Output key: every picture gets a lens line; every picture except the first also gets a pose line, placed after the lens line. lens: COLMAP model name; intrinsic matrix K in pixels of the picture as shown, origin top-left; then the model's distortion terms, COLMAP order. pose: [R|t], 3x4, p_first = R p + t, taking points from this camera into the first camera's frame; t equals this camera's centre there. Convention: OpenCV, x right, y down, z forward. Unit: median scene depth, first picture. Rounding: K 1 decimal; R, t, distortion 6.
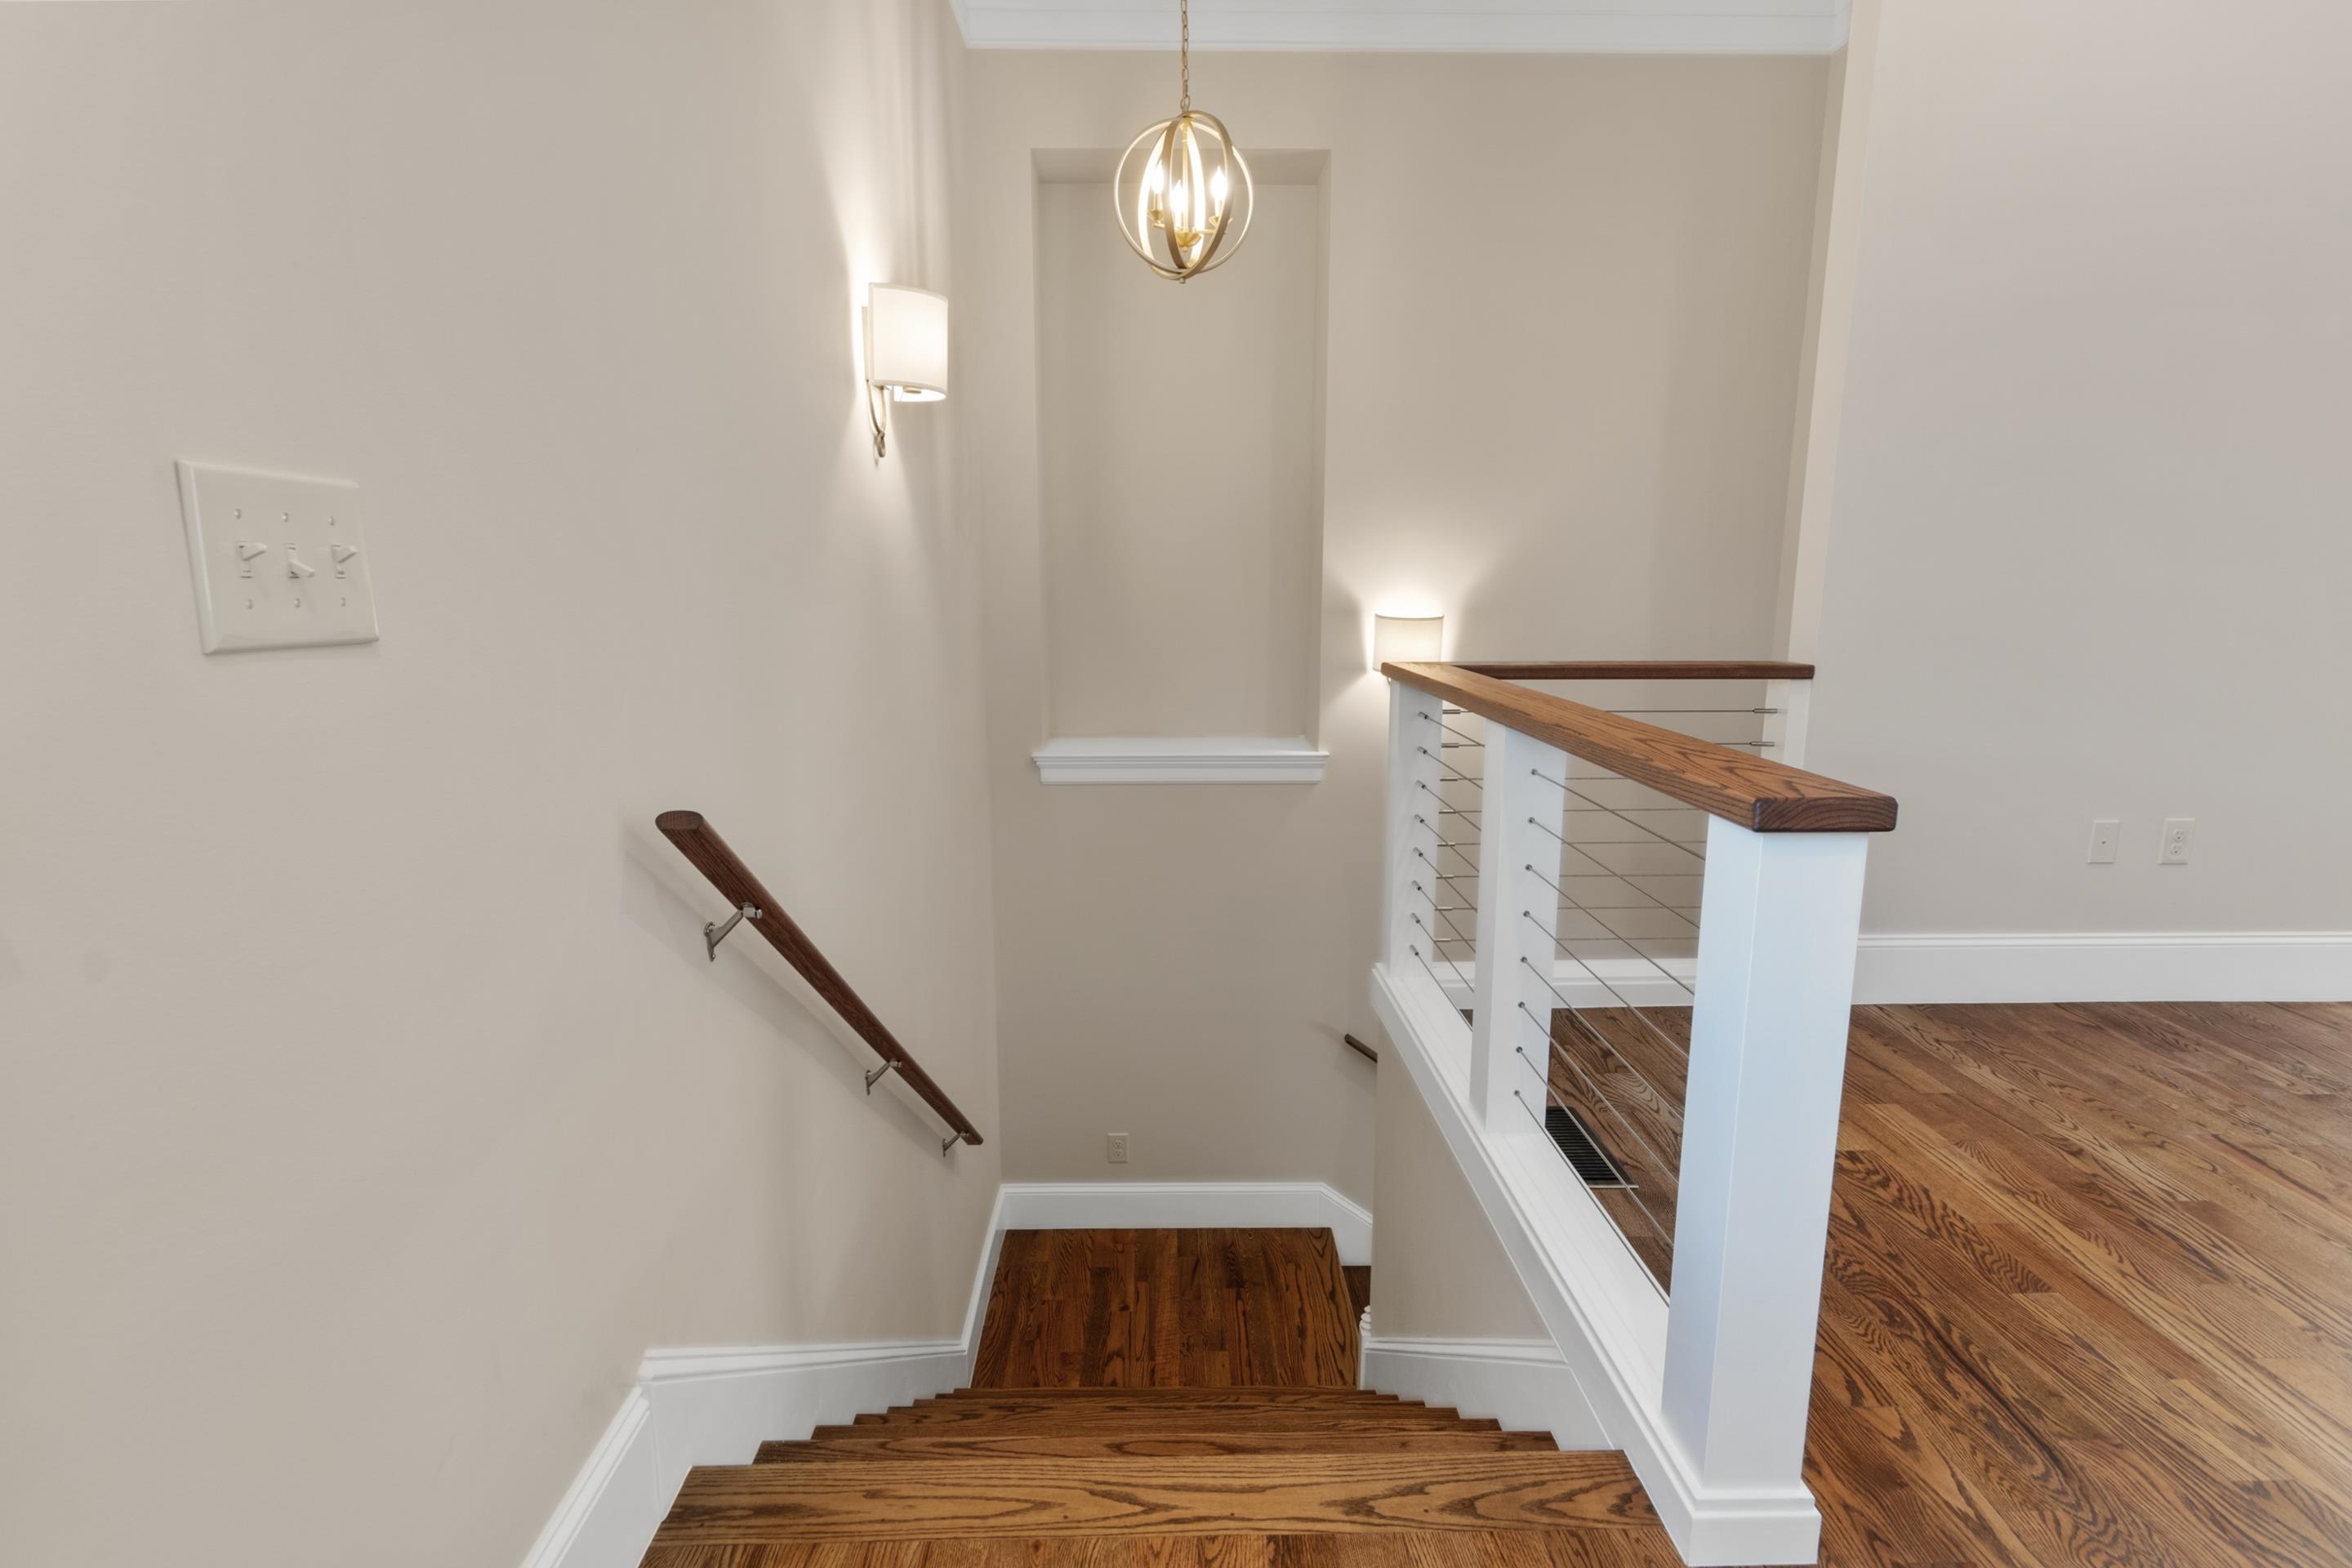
lens RADIAL K [[1154.1, 0, 1170.7], [0, 1154.1, 814.4], [0, 0, 1]] dist [0.001381, -0.000241]
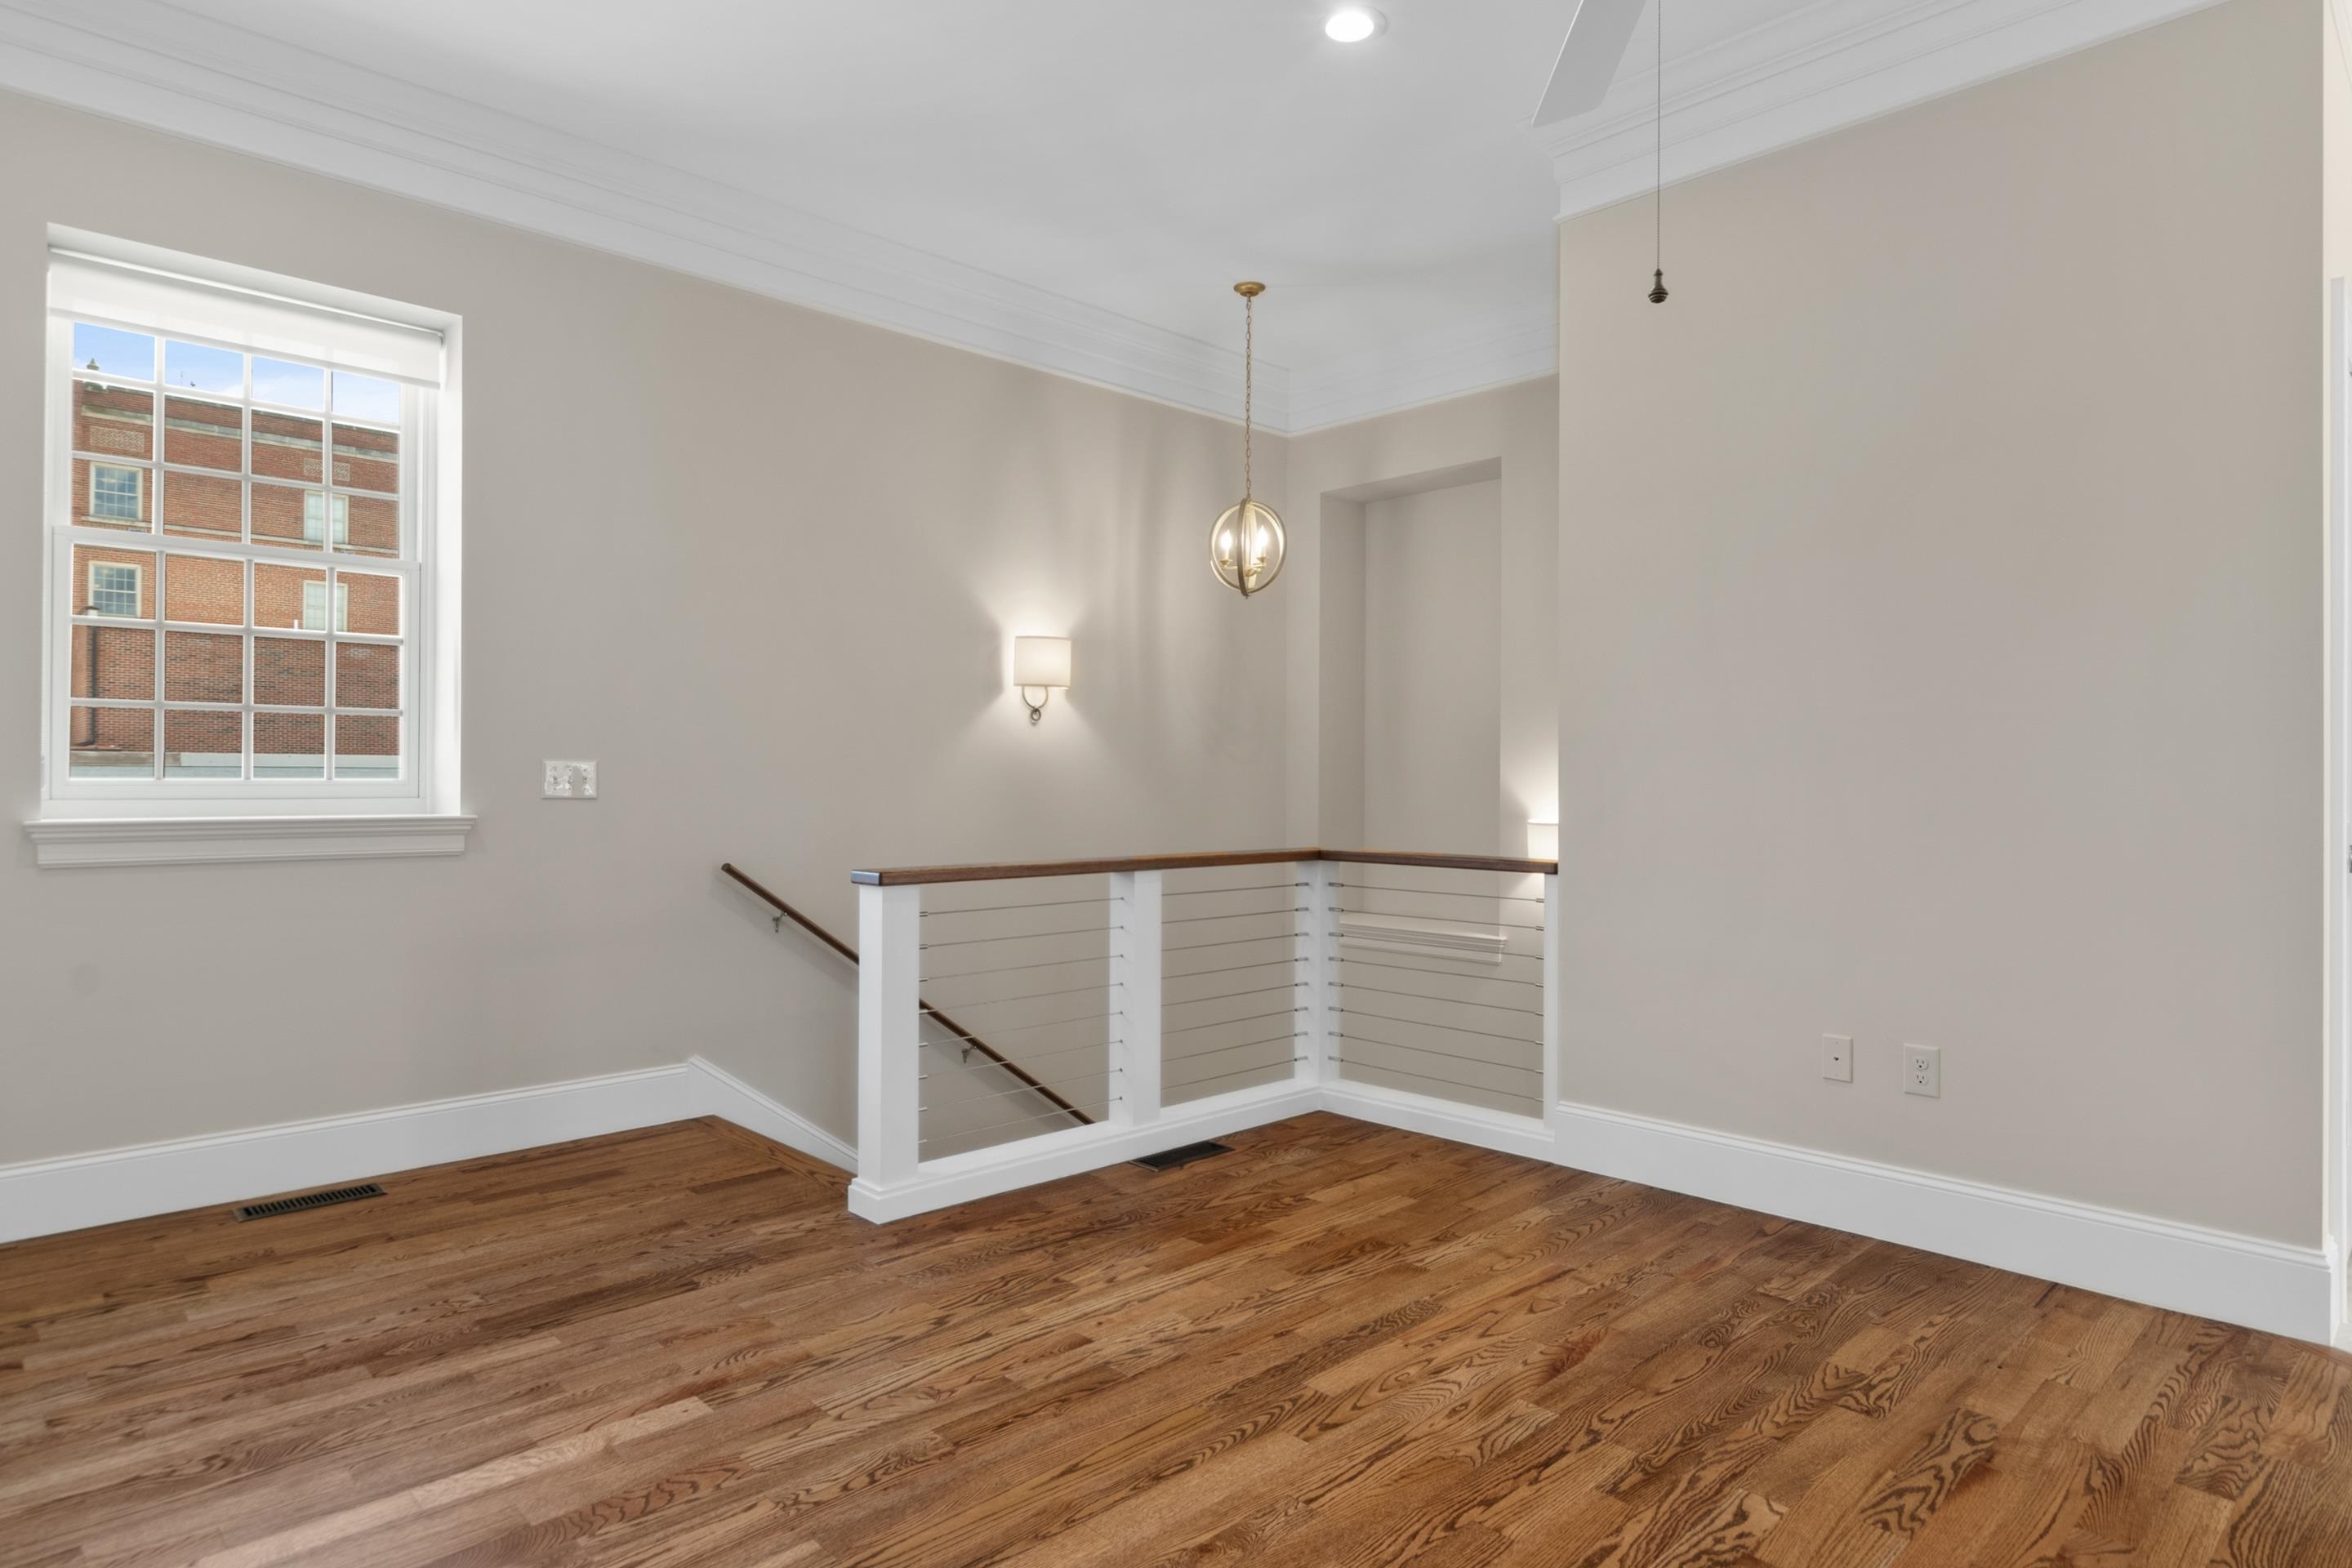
lens RADIAL K [[1349.4, 0, 1184.8], [0, 1349.4, 801.2], [0, 0, 1]] dist [-0.001585, -0.000102]
pose [[0.681799, 0.018306, -0.731311, 1.624675], [-0.154816, 0.980655, -0.119786, 0.041944], [0.714970, 0.194889, 0.671443, -0.270755]]
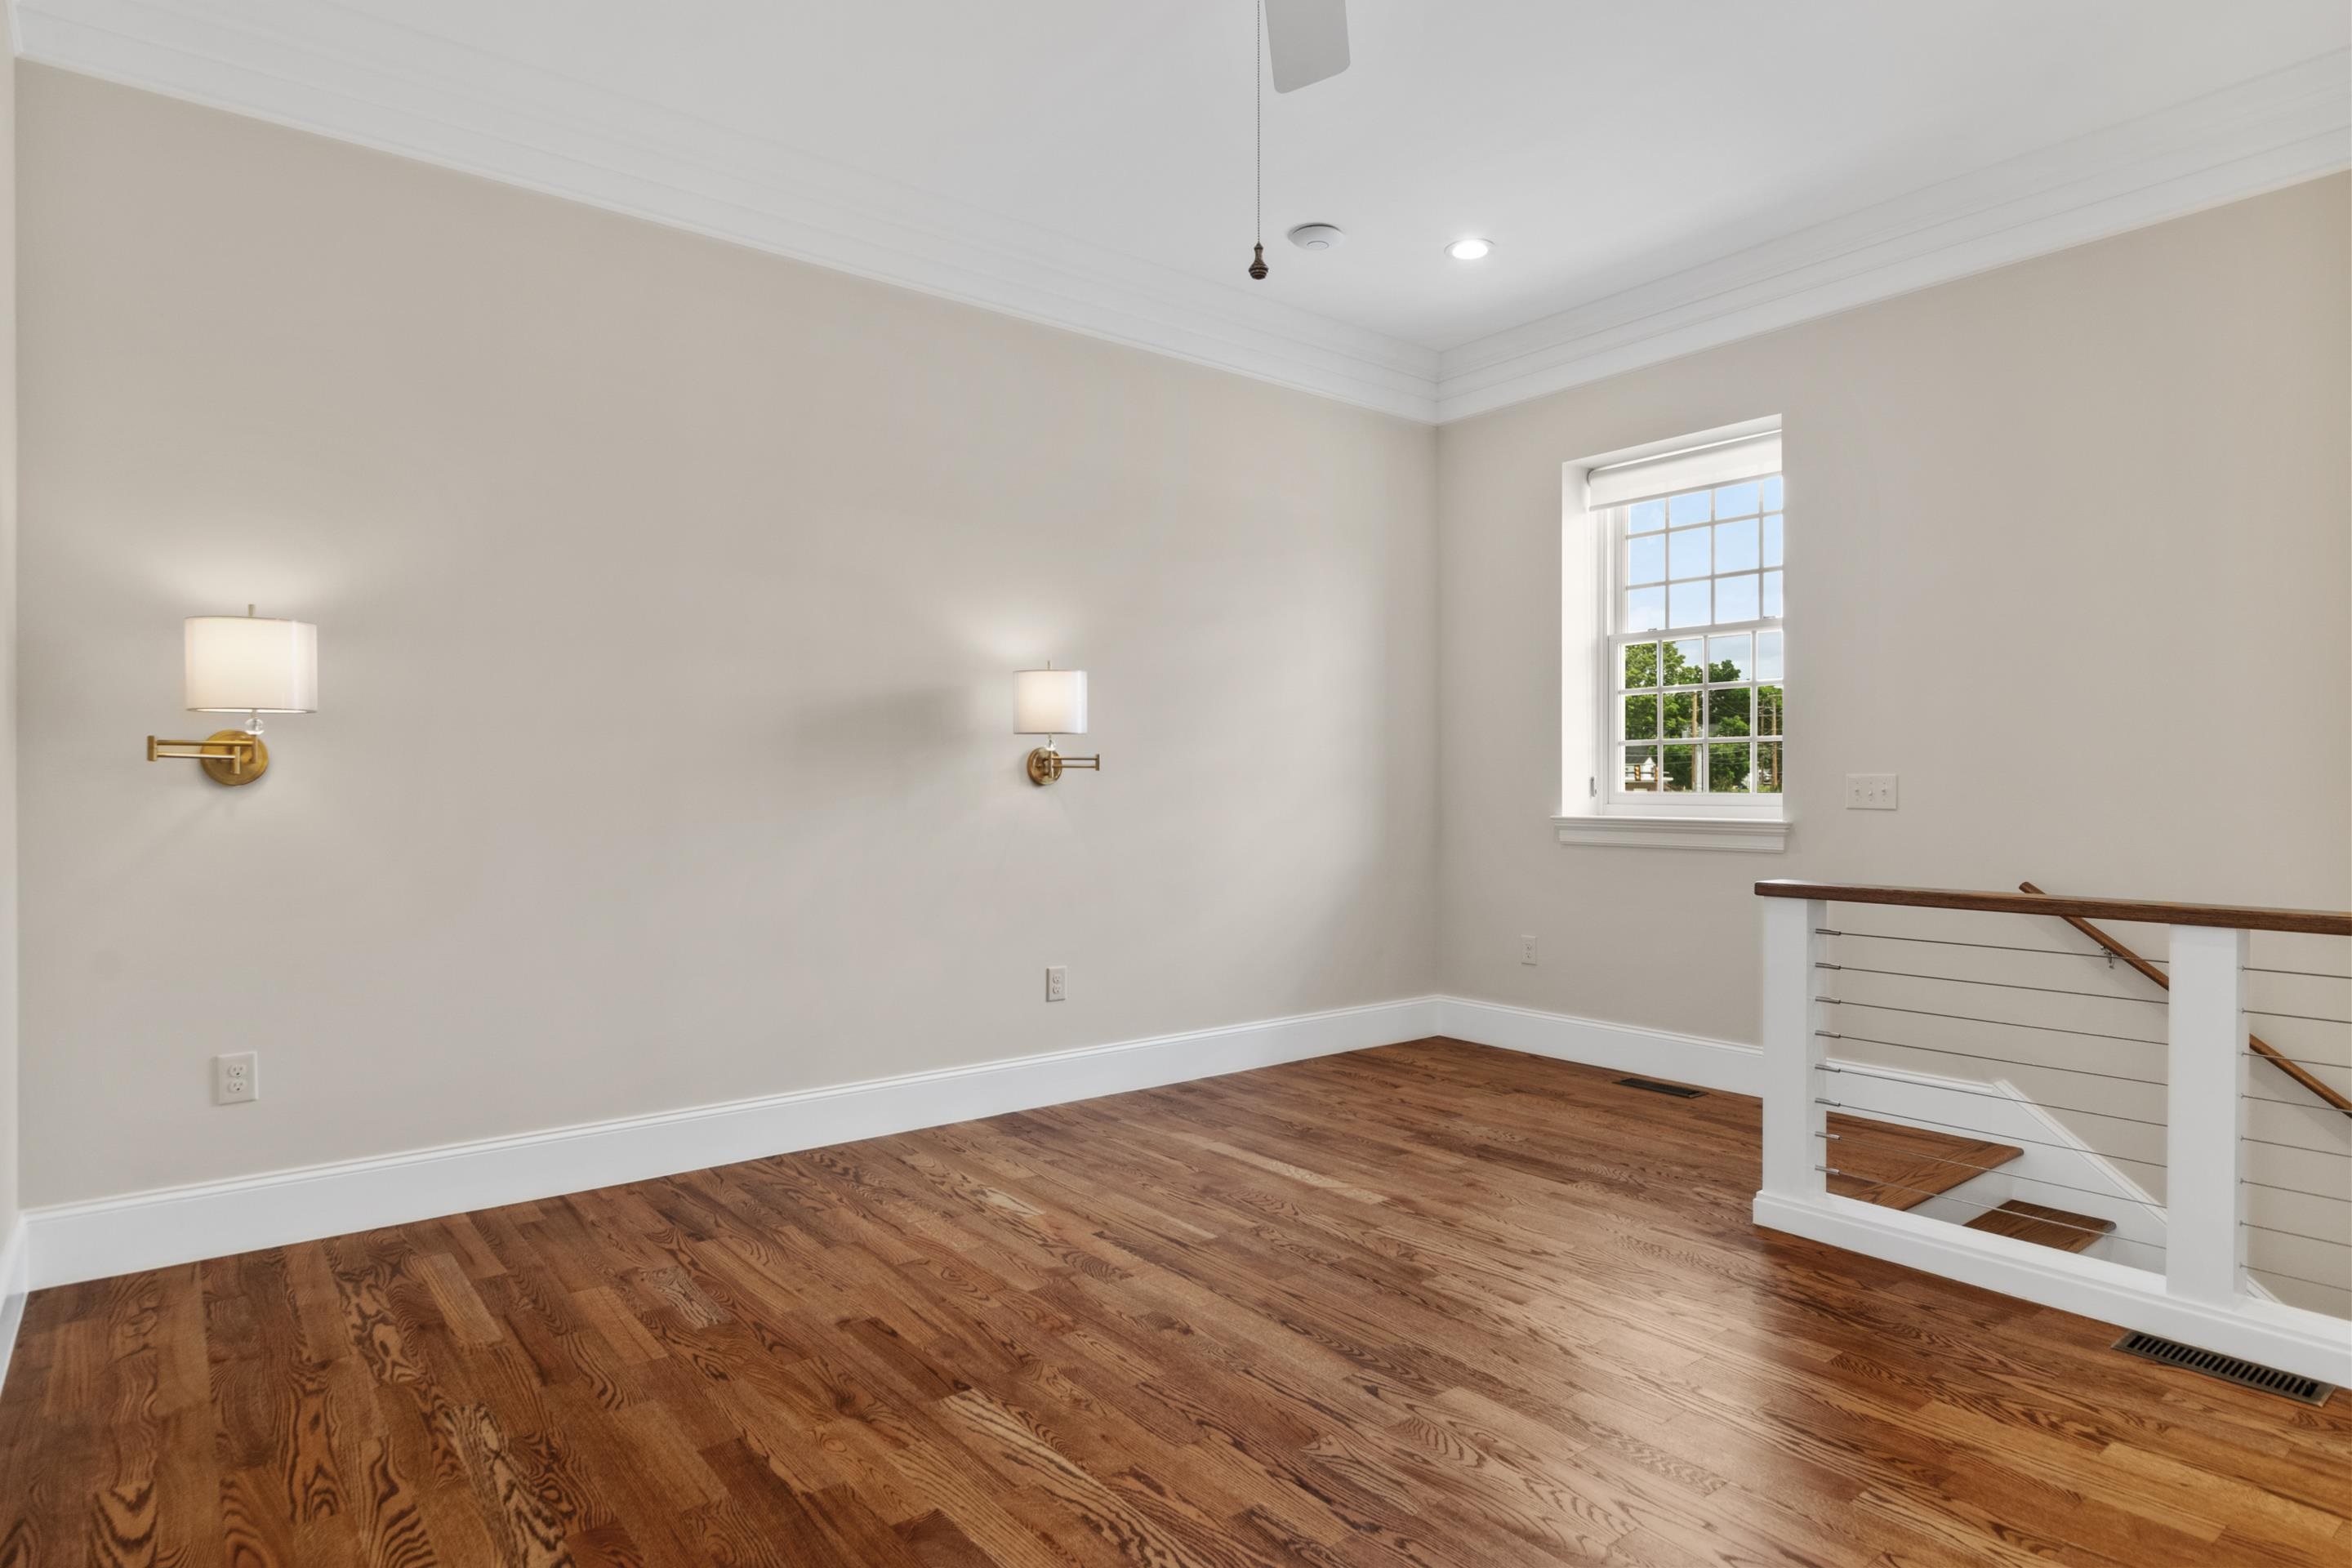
lens RADIAL K [[1276.0, 0, 1149.5], [0, 1276.0, 782.5], [0, 0, 1]] dist [-0.002112, -0.000947]
pose [[-0.809131, 0.001644, -0.587626, 1.721185], [-0.116562, 0.979676, 0.163241, -0.272752], [0.575952, 0.200578, -0.792495, 1.223777]]
